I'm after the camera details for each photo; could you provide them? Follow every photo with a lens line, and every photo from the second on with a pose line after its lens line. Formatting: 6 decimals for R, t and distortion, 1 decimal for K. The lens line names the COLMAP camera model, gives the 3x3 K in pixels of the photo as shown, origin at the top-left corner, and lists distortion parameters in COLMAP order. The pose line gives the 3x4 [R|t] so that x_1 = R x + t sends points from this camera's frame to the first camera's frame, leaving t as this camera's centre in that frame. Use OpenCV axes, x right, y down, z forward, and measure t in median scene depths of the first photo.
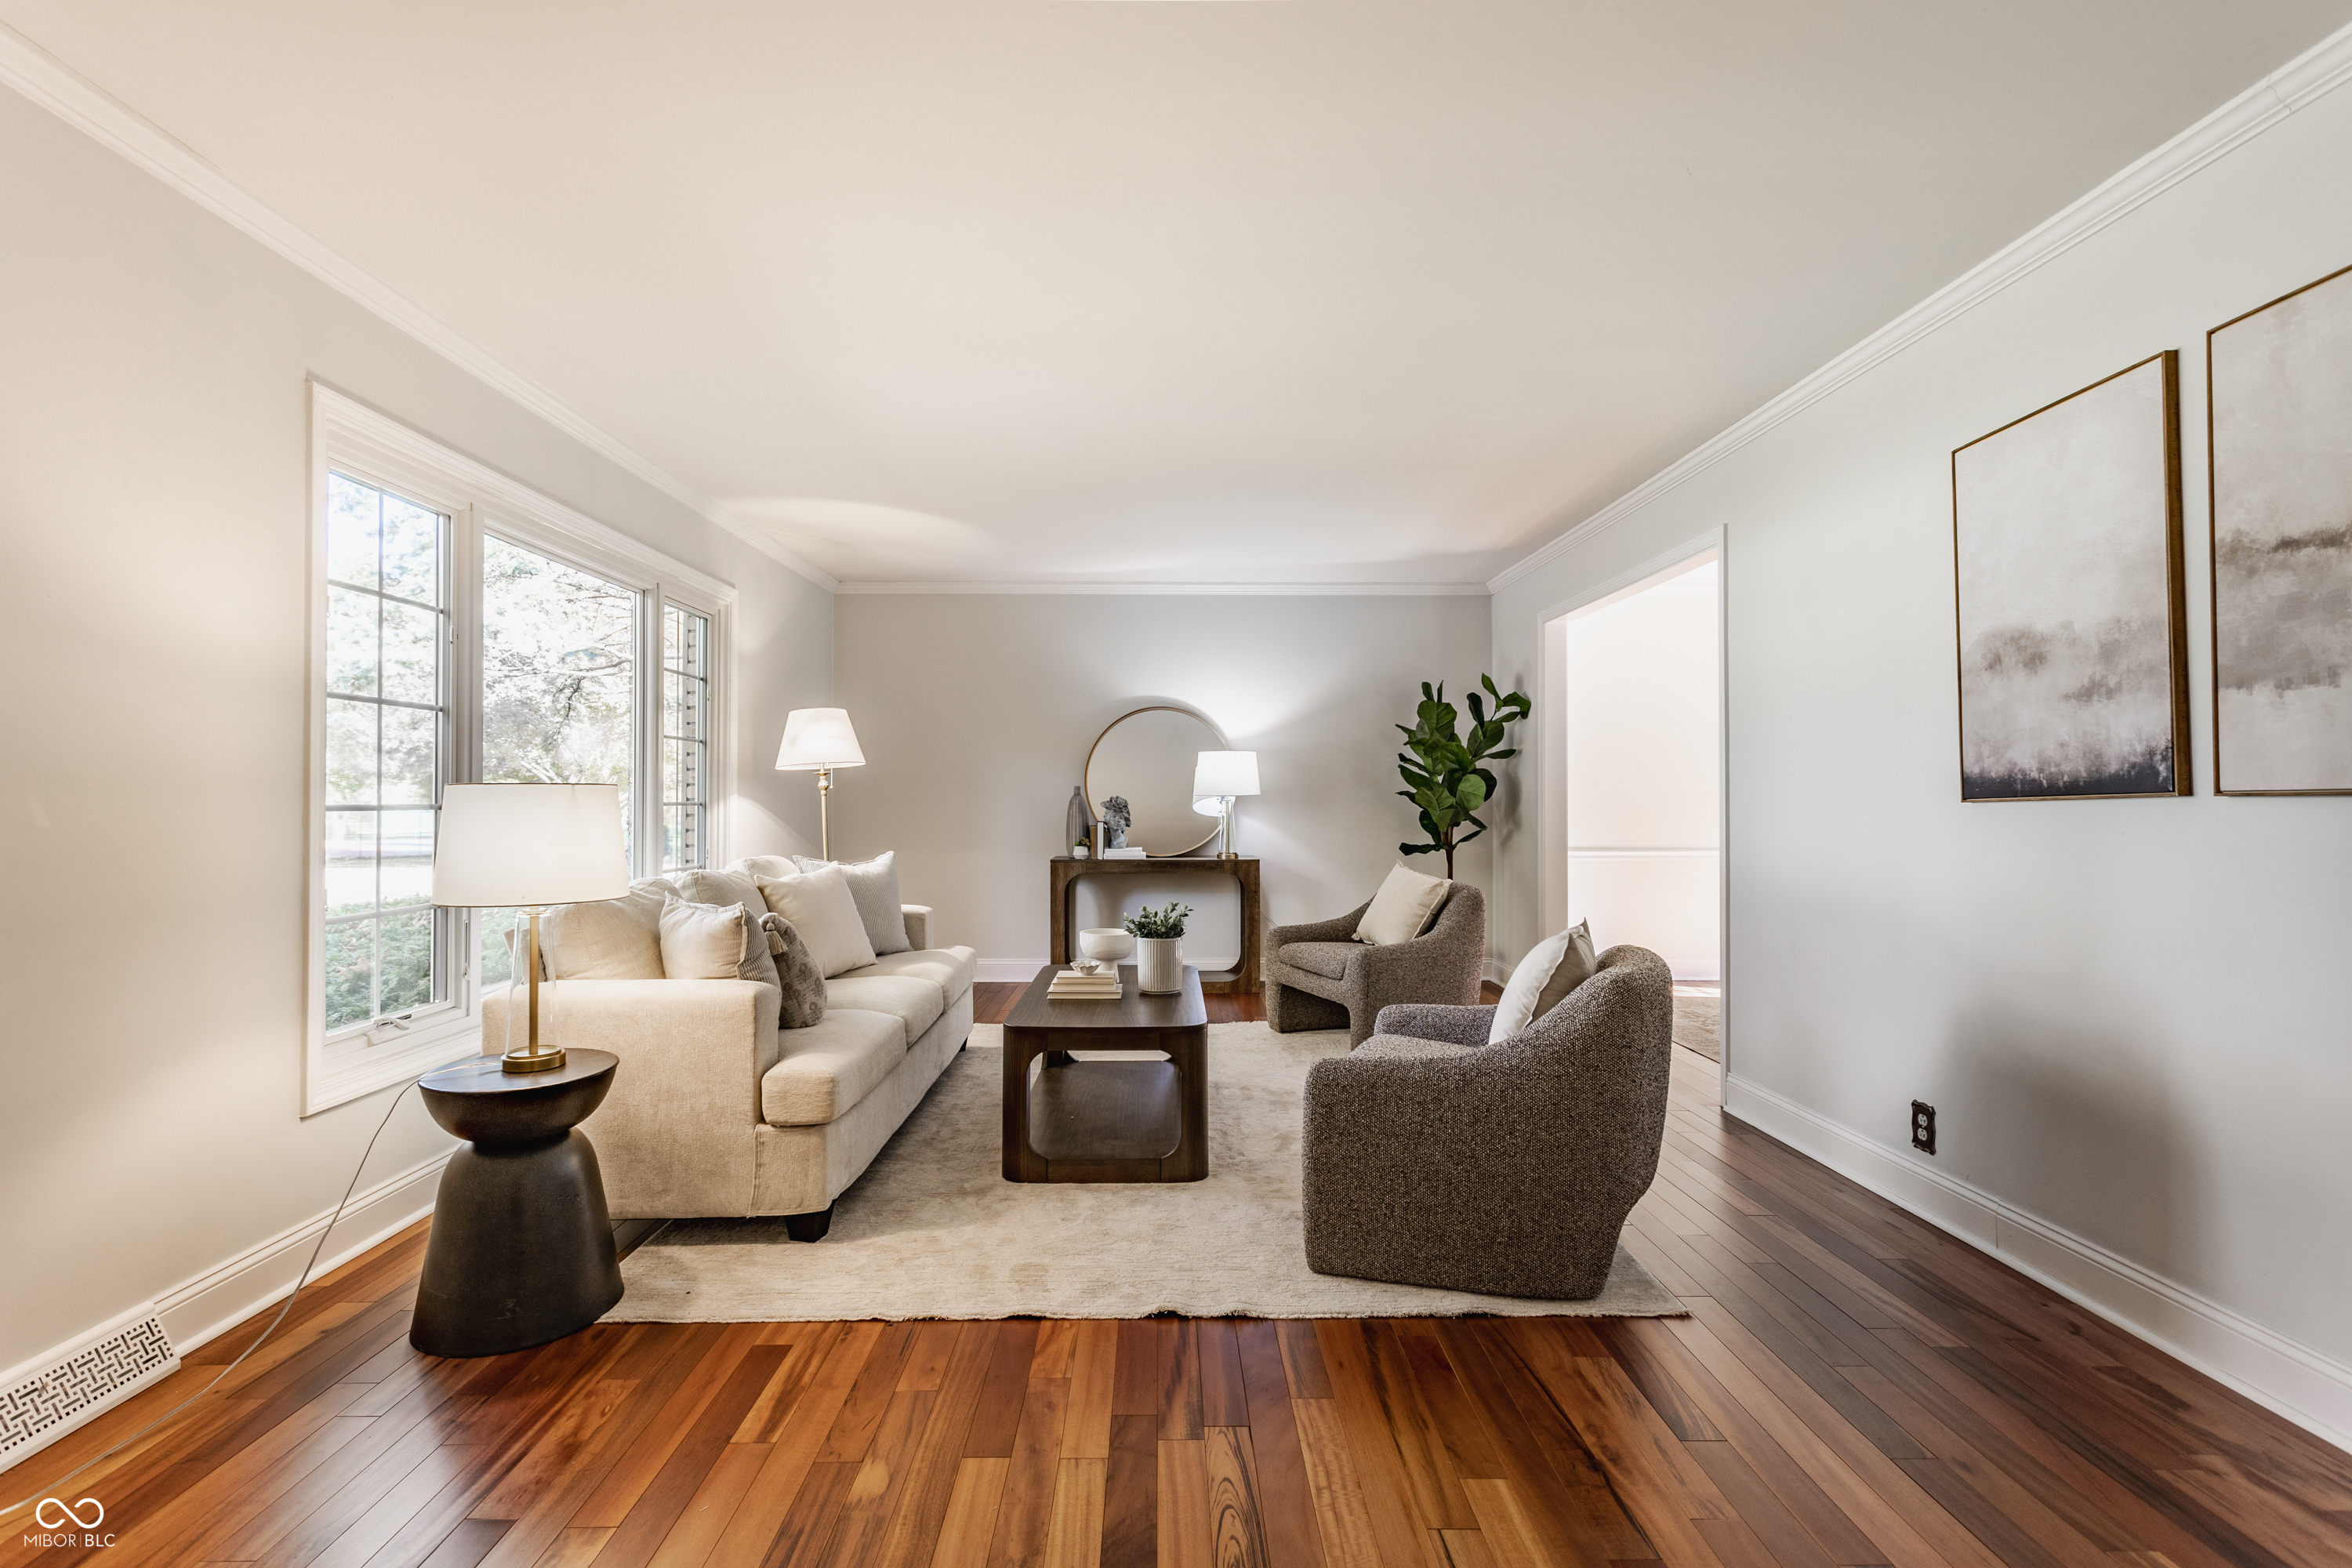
lens RADIAL K [[1112.1, 0, 1169.6], [0, 1112.1, 781.5], [0, 0, 1]] dist [0.001717, -0.000205]
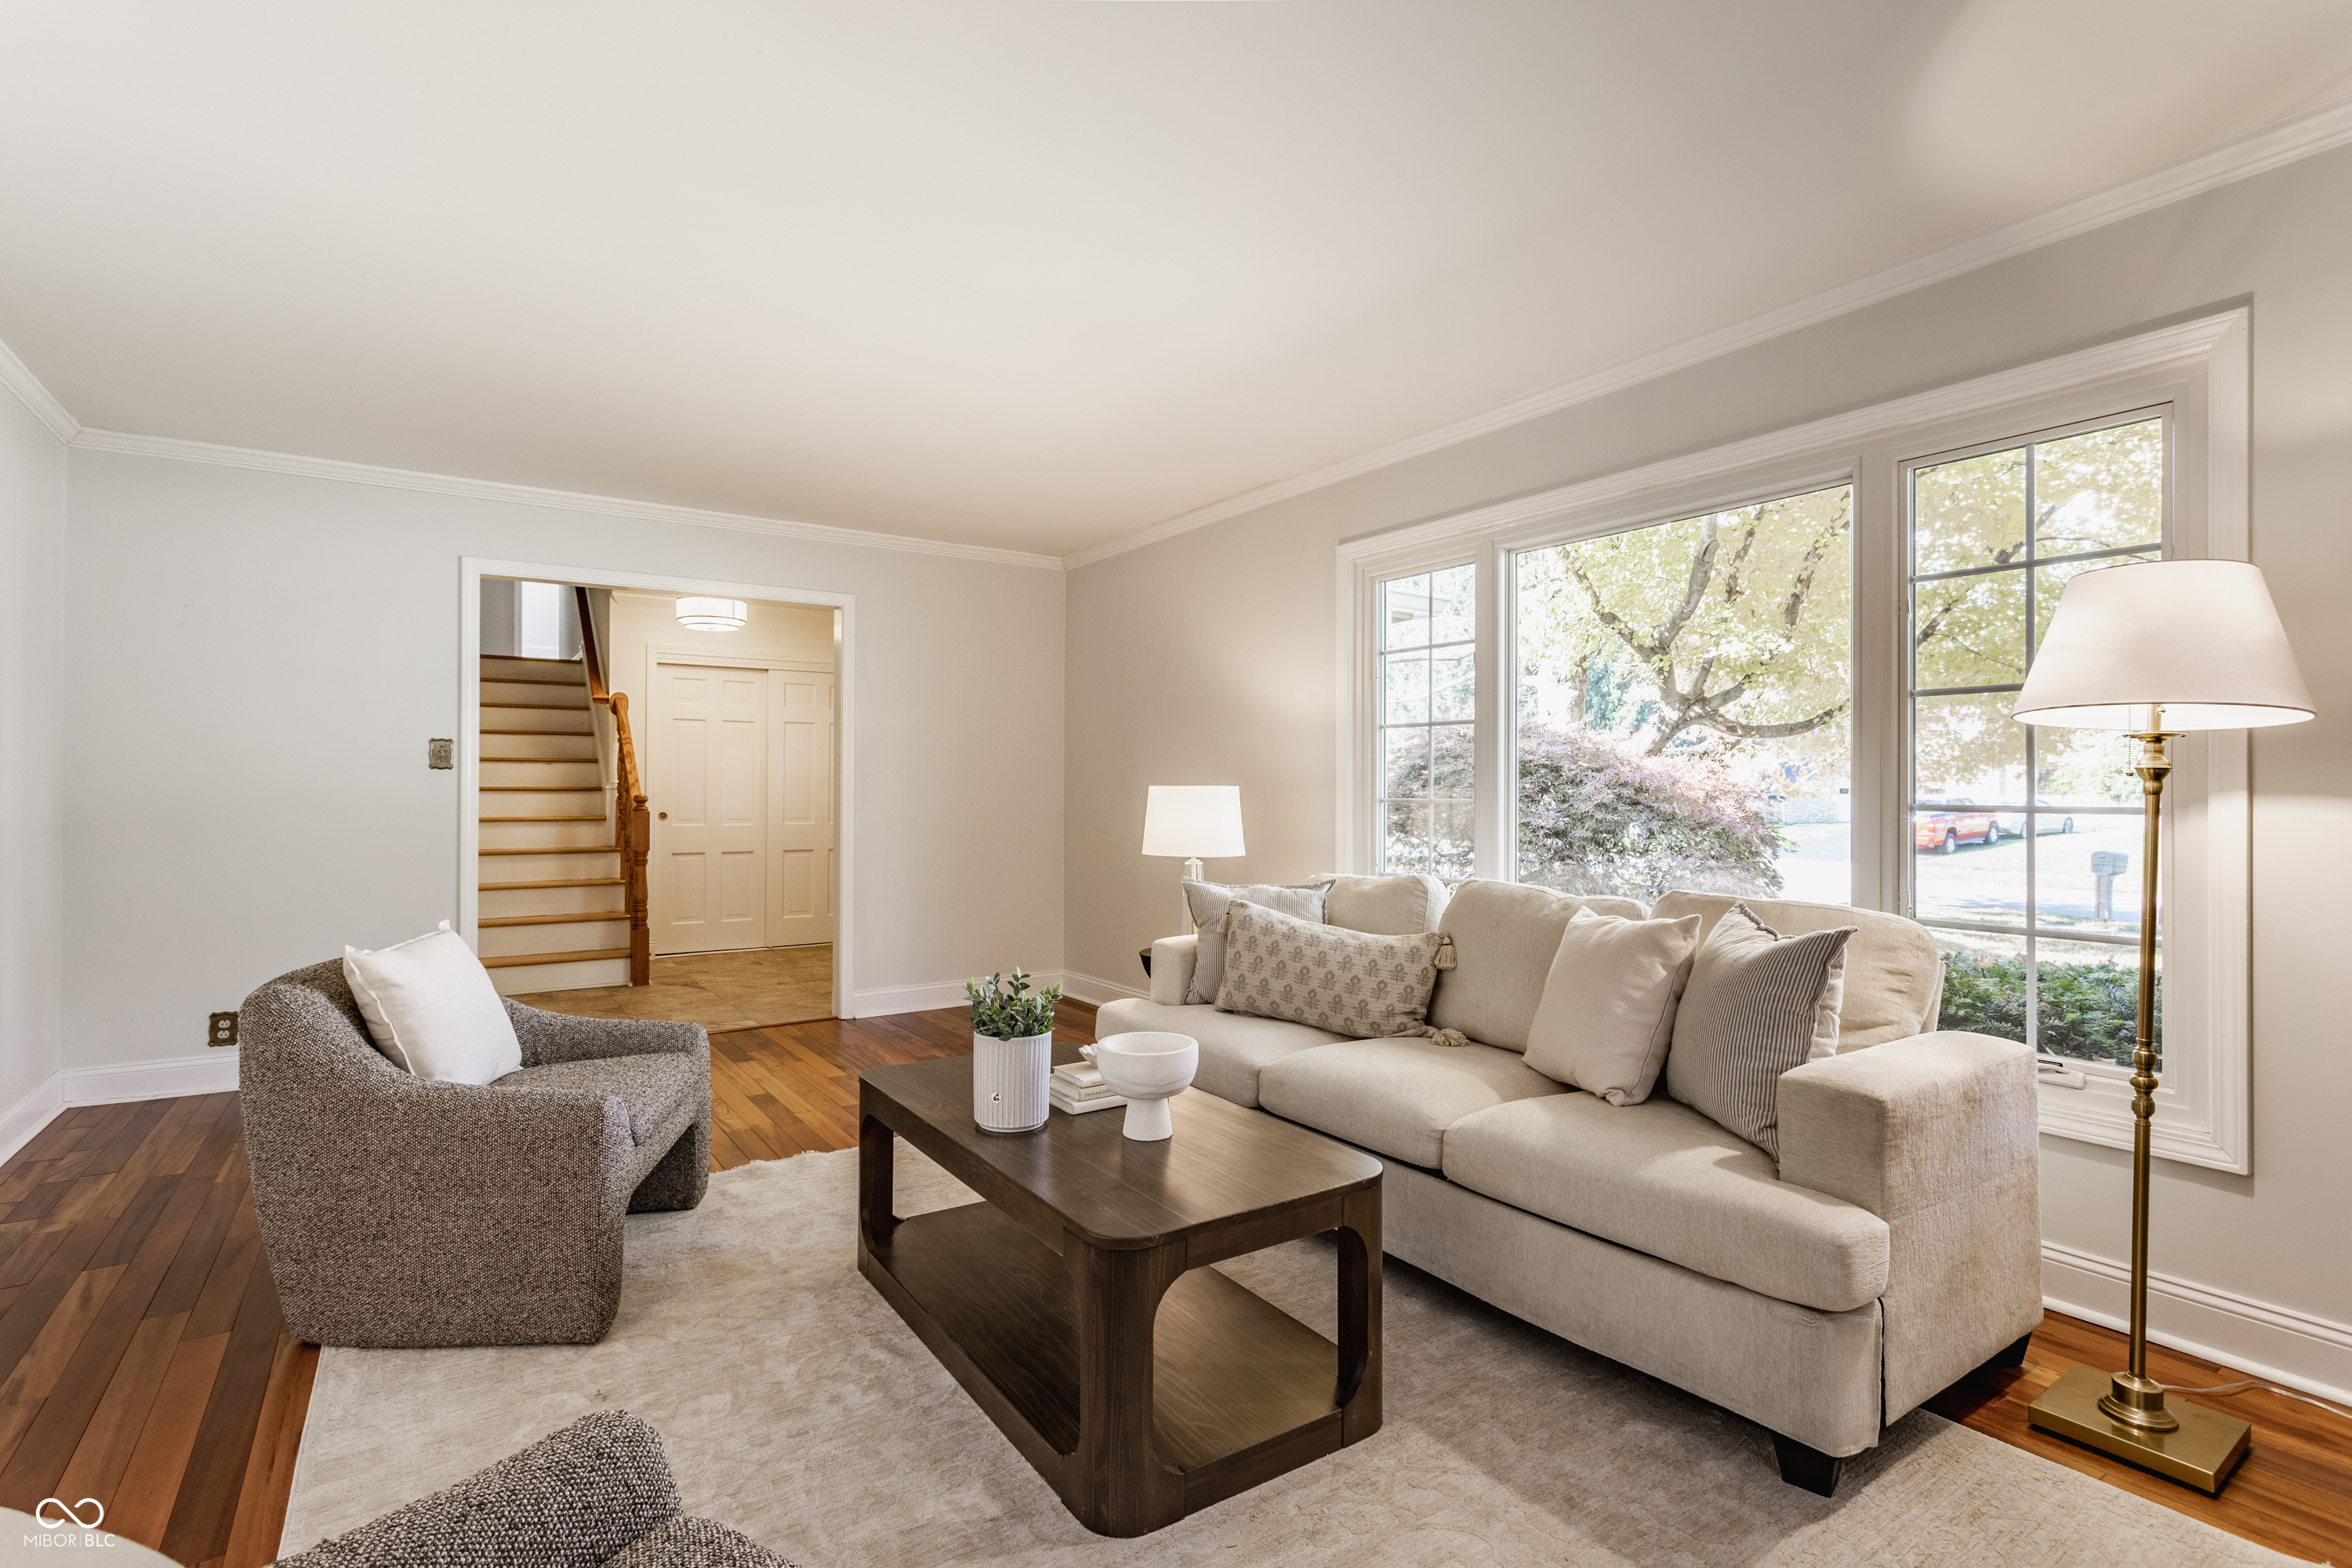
lens RADIAL K [[1112.1, 0, 1169.6], [0, 1112.1, 781.5], [0, 0, 1]] dist [0.001717, -0.000205]
pose [[-0.833514, -0.006190, -0.552464, 0.201993], [0.005331, 0.999801, -0.019245, 0.014087], [0.552473, -0.018986, -0.833314, 1.244011]]
